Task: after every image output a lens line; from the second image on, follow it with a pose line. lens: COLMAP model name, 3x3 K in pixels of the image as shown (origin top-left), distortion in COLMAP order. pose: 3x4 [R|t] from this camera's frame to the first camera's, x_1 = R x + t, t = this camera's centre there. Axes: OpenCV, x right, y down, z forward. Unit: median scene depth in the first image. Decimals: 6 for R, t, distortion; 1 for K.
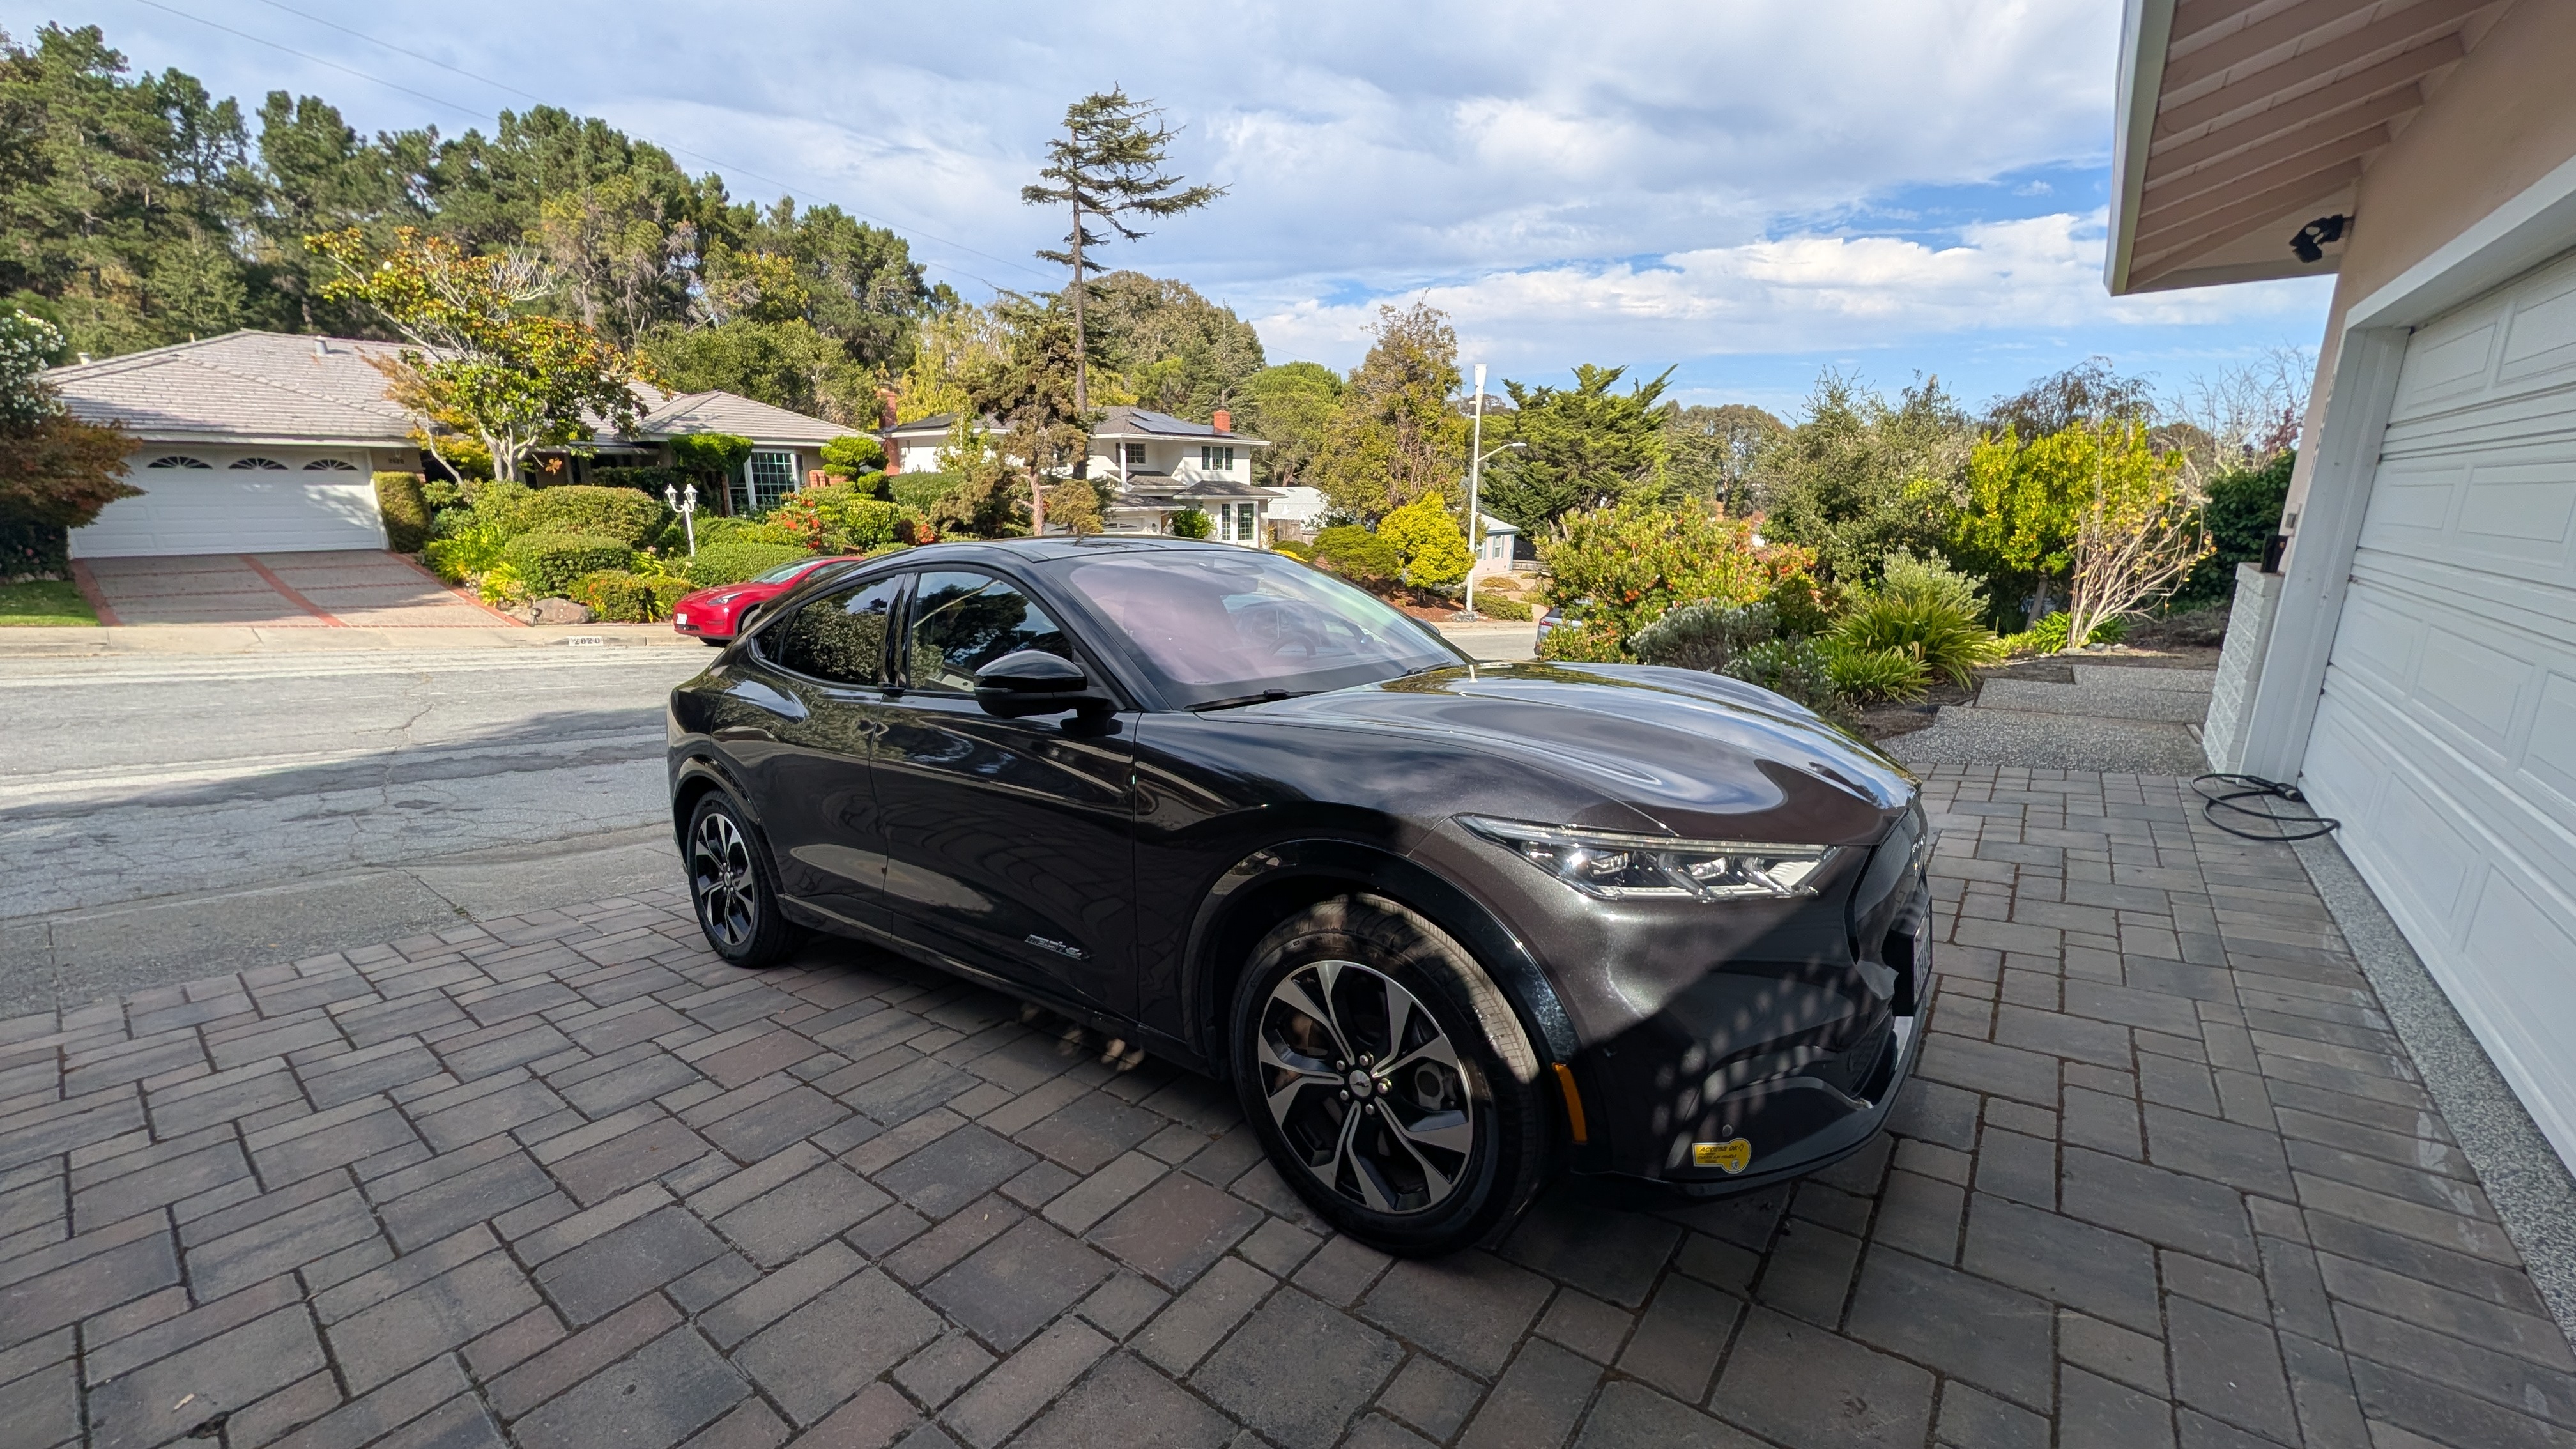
lens RADIAL K [[984.1, 0, 1282.9], [0, 984.1, 731.1], [0, 0, 1]] dist [0.000659, 0.000141]
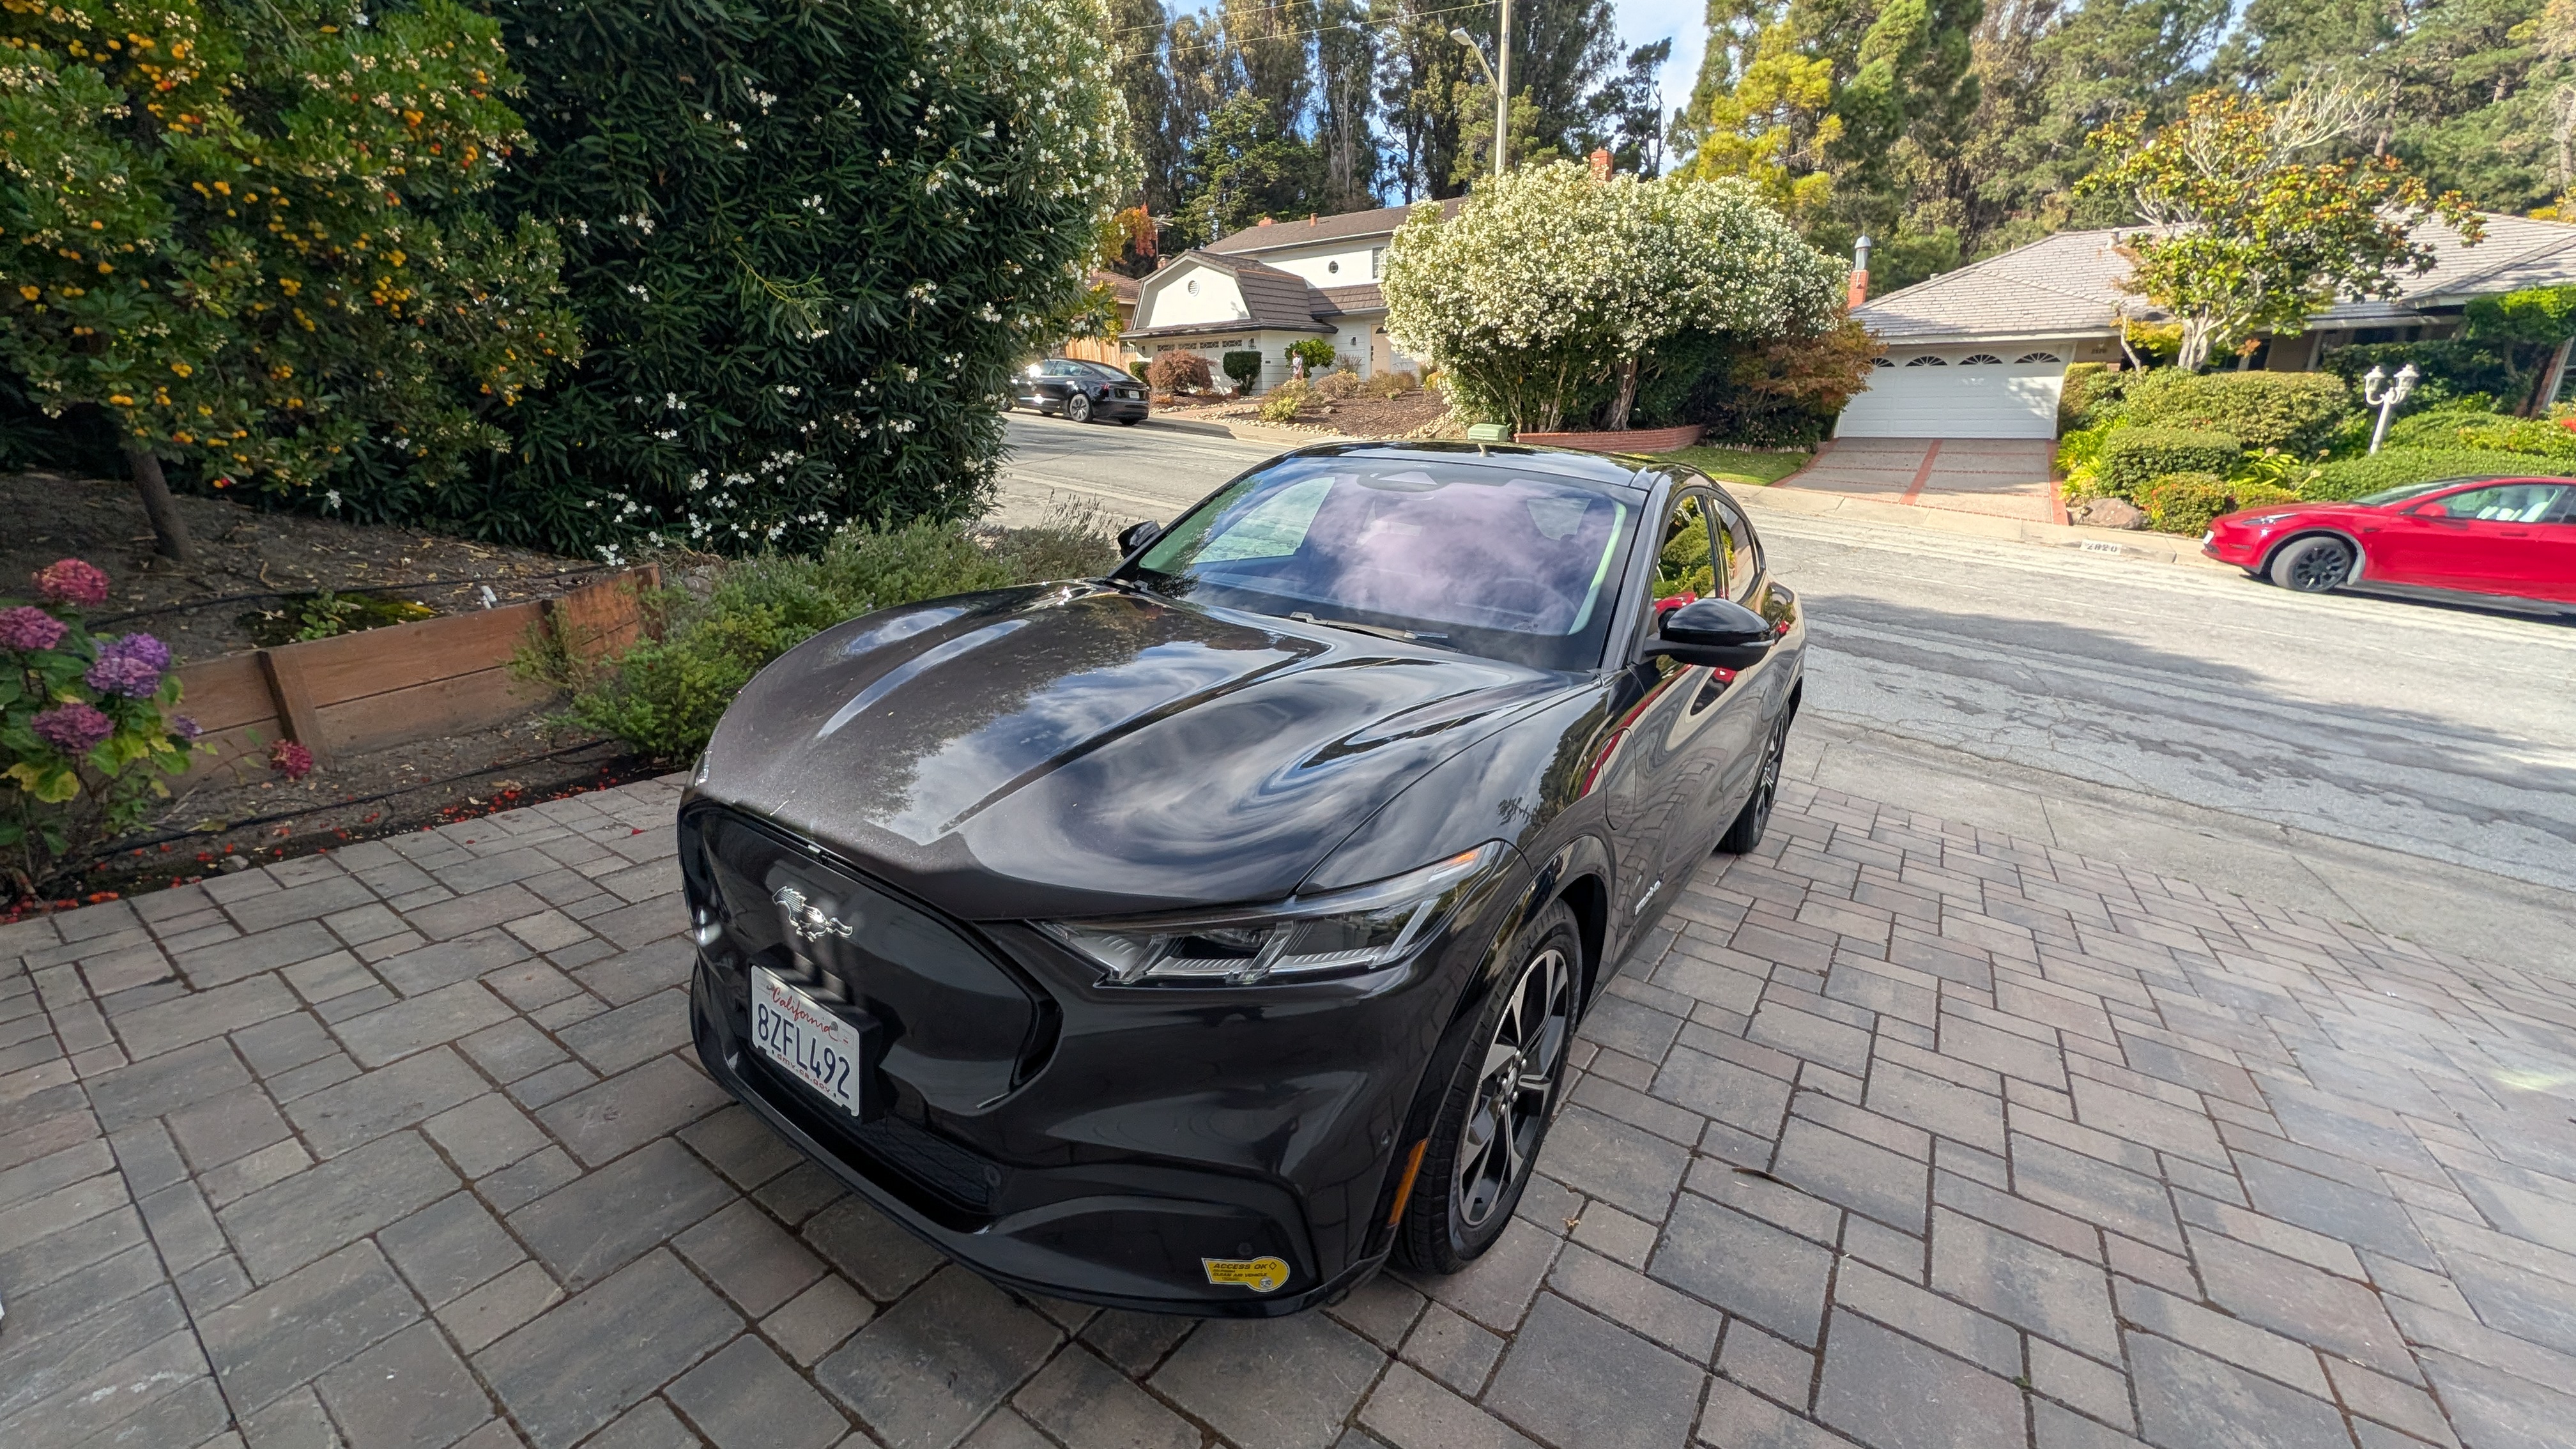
lens RADIAL K [[984.1, 0, 1282.9], [0, 984.1, 731.1], [0, 0, 1]] dist [0.000659, 0.000141]
pose [[0.070855, 0.318360, -0.945318, 0.133795], [-0.217160, 0.929892, 0.296888, -0.030445], [0.973561, 0.184250, 0.135023, 0.123611]]
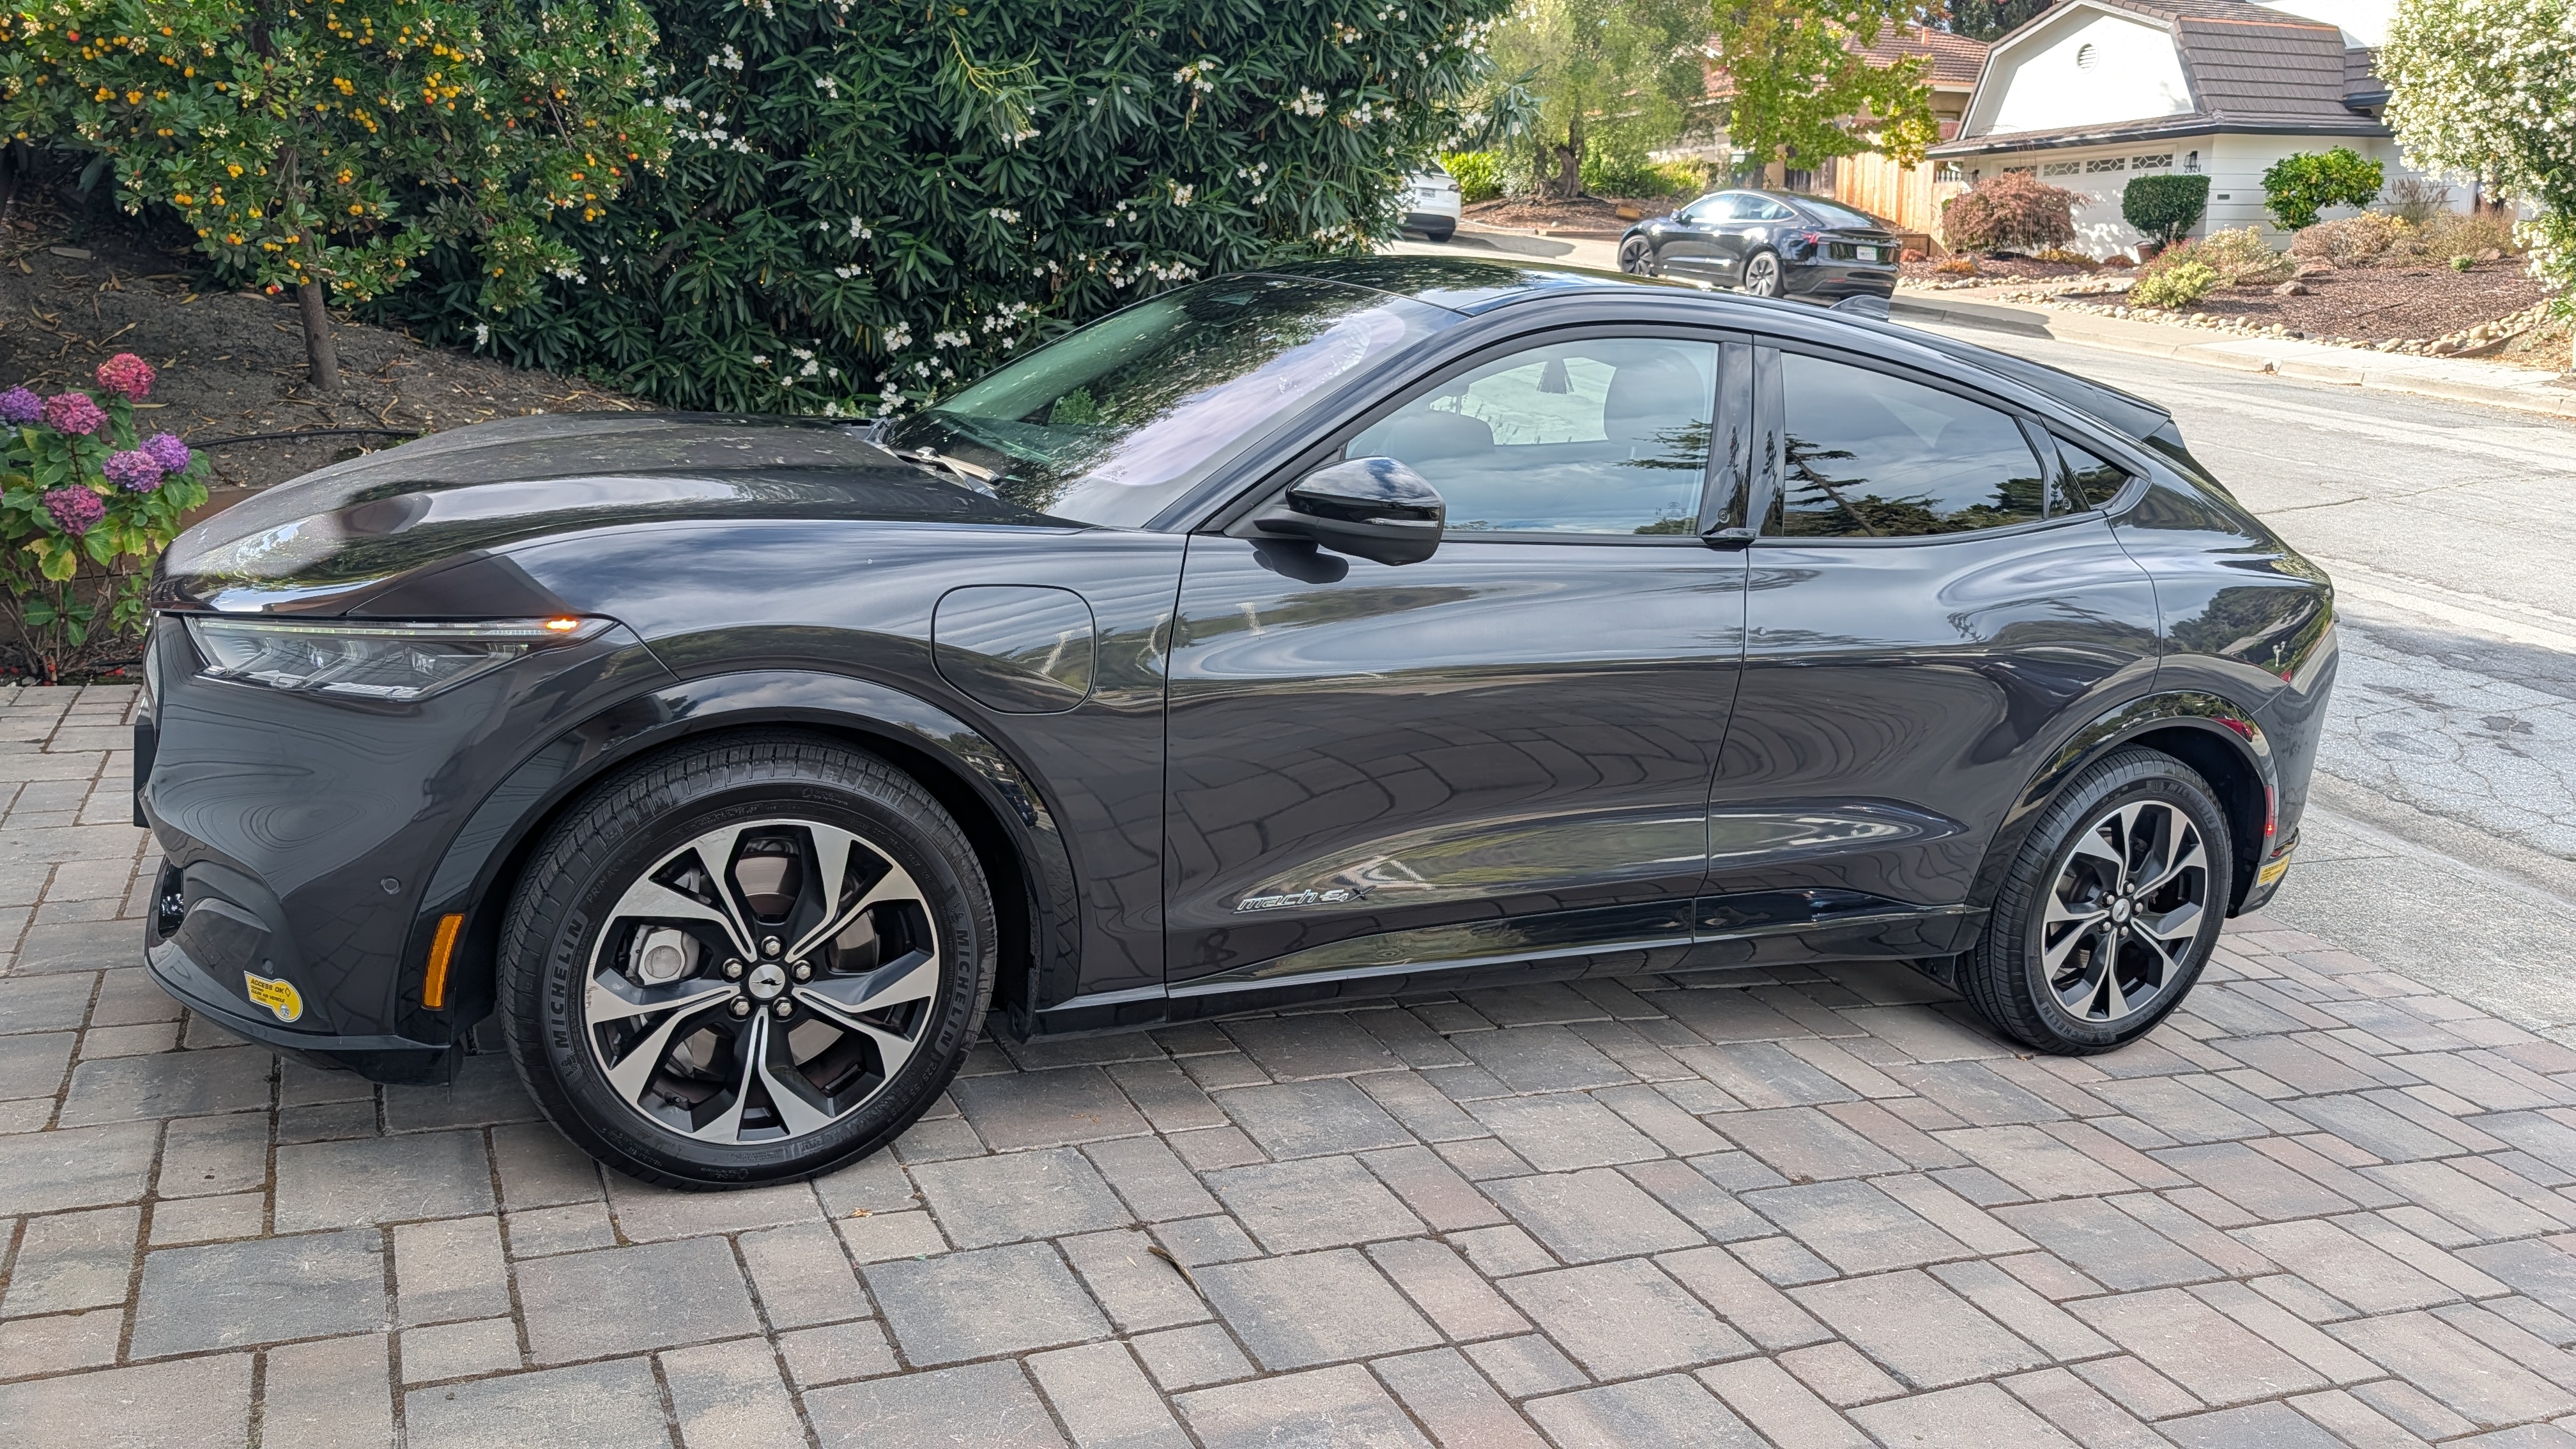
lens RADIAL K [[1843.6, 0, 1288.0], [0, 1843.6, 724.5], [0, 0, 1]] dist [0.005128, 0.001028]
pose [[-0.417679, 0.214995, -0.882792, 0.159441], [-0.210822, 0.922152, 0.324328, -0.047521], [0.883798, 0.321577, -0.339838, 0.233195]]
